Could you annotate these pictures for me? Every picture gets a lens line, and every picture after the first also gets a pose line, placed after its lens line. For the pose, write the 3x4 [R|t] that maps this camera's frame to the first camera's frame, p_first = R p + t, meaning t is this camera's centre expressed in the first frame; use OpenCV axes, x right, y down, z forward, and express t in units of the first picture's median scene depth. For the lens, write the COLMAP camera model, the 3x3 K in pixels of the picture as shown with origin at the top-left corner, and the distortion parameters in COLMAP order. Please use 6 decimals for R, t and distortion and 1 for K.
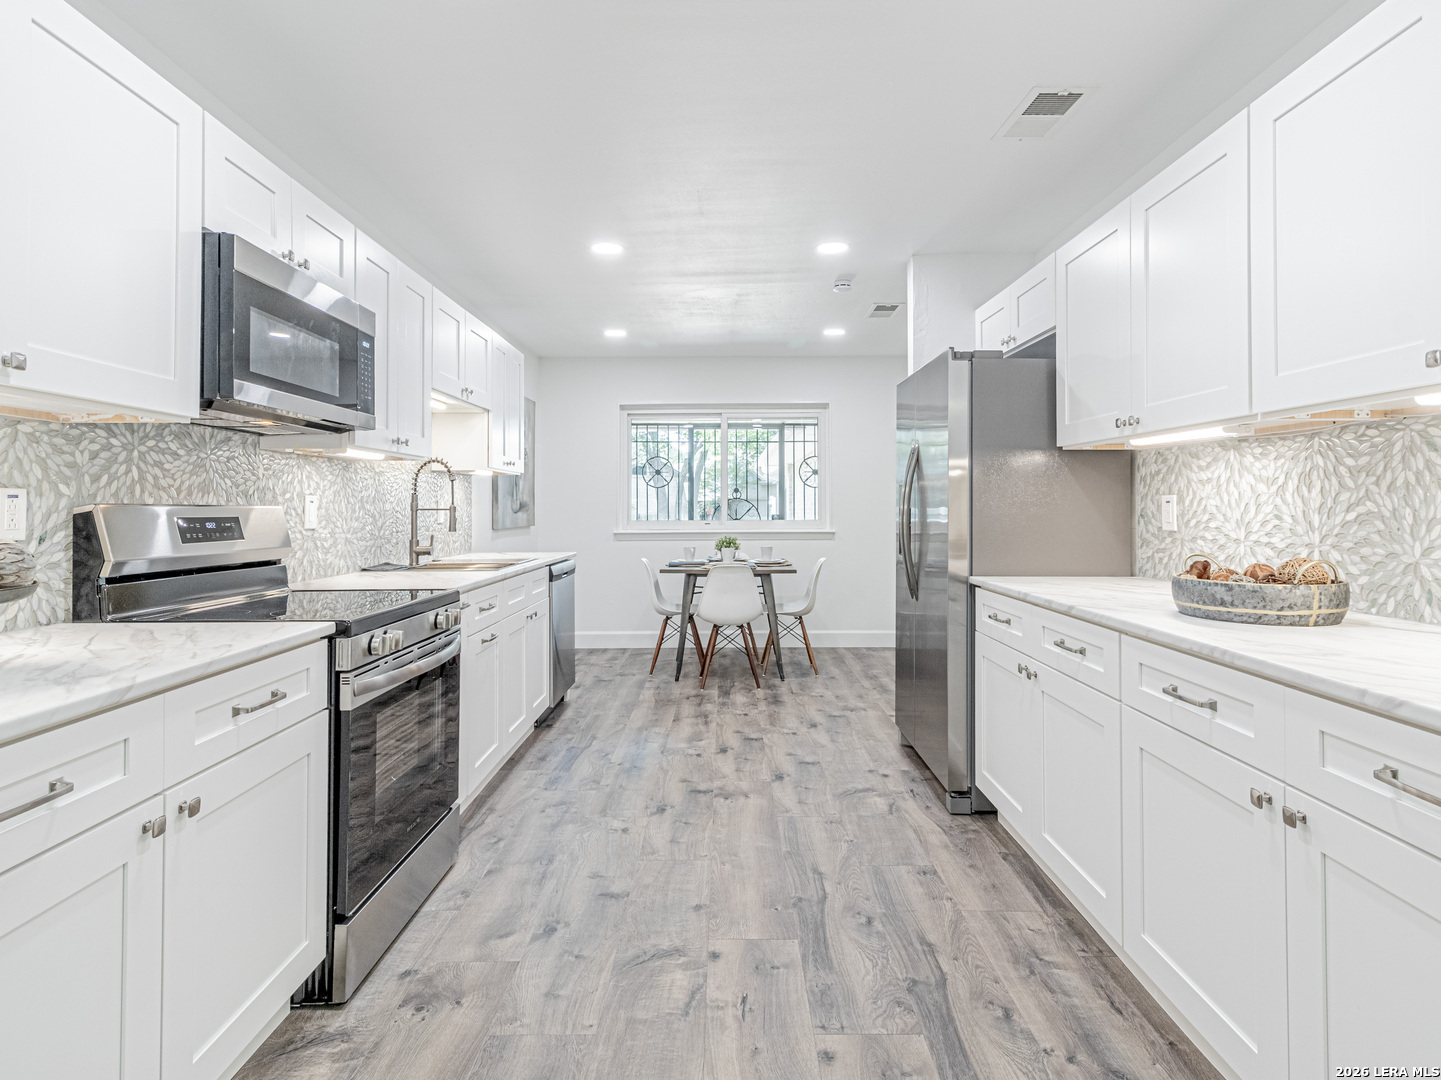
lens RADIAL K [[772.7, 0, 722.4], [0, 772.7, 523.5], [0, 0, 1]] dist [0.000571, 0.000428]
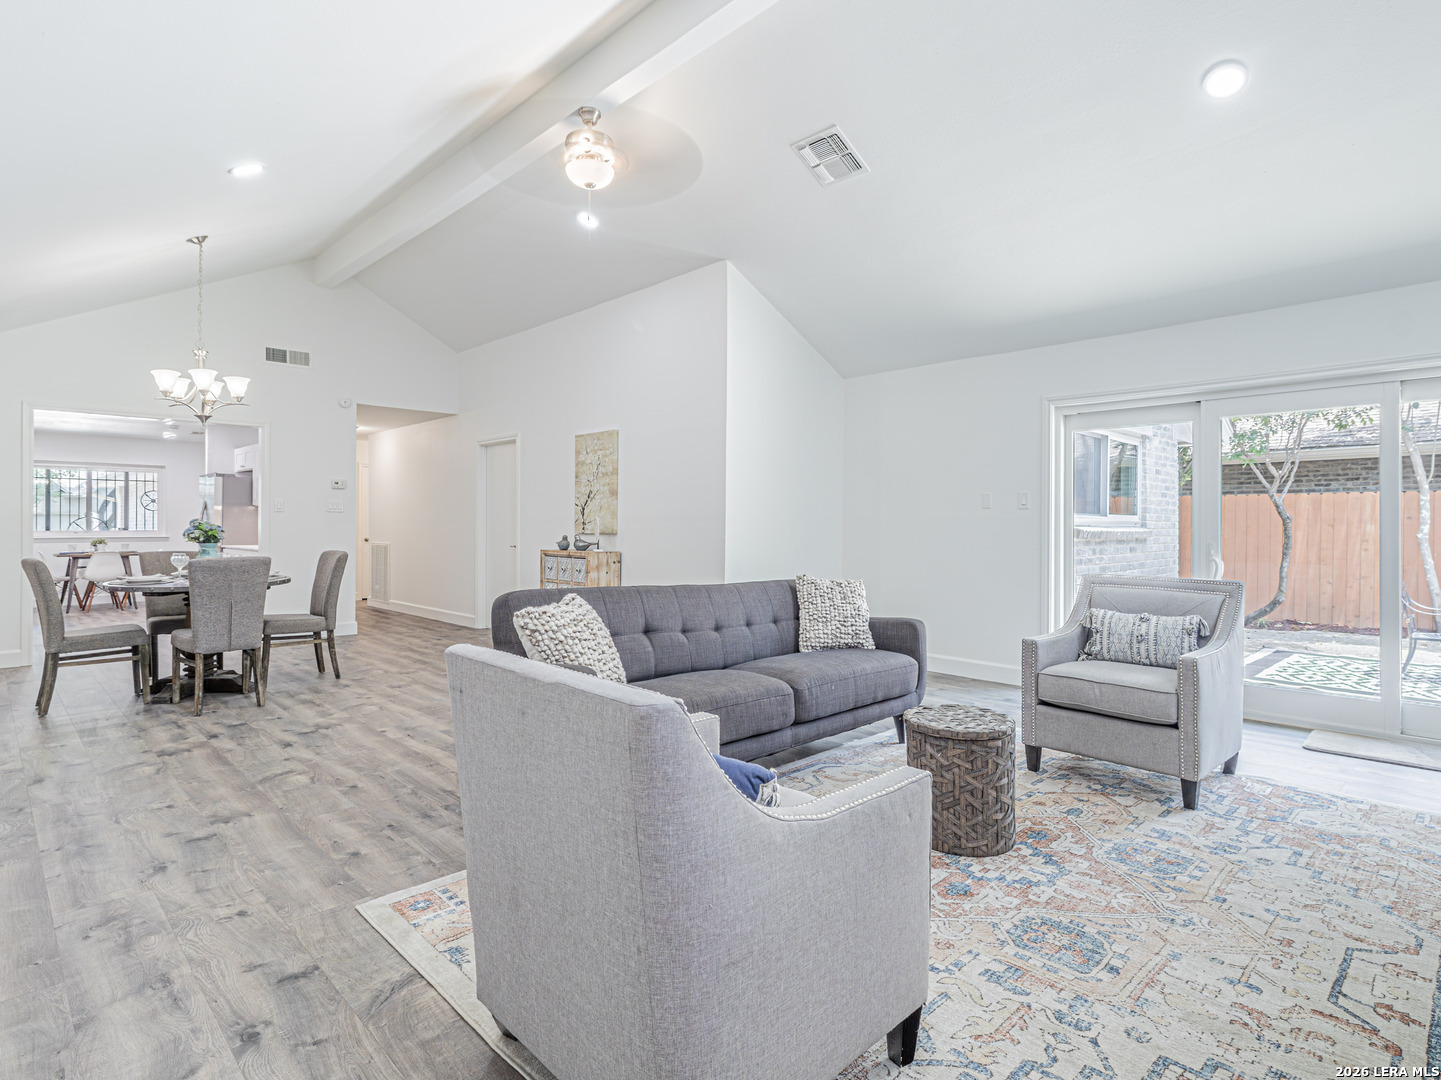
lens RADIAL K [[772.7, 0, 722.4], [0, 772.7, 523.5], [0, 0, 1]] dist [0.000571, 0.000428]
pose [[0.717697, 0.008770, 0.696300, -0.211710], [0.006901, 0.999782, -0.019705, 0.028865], [-0.696321, 0.018948, 0.717480, -1.382206]]
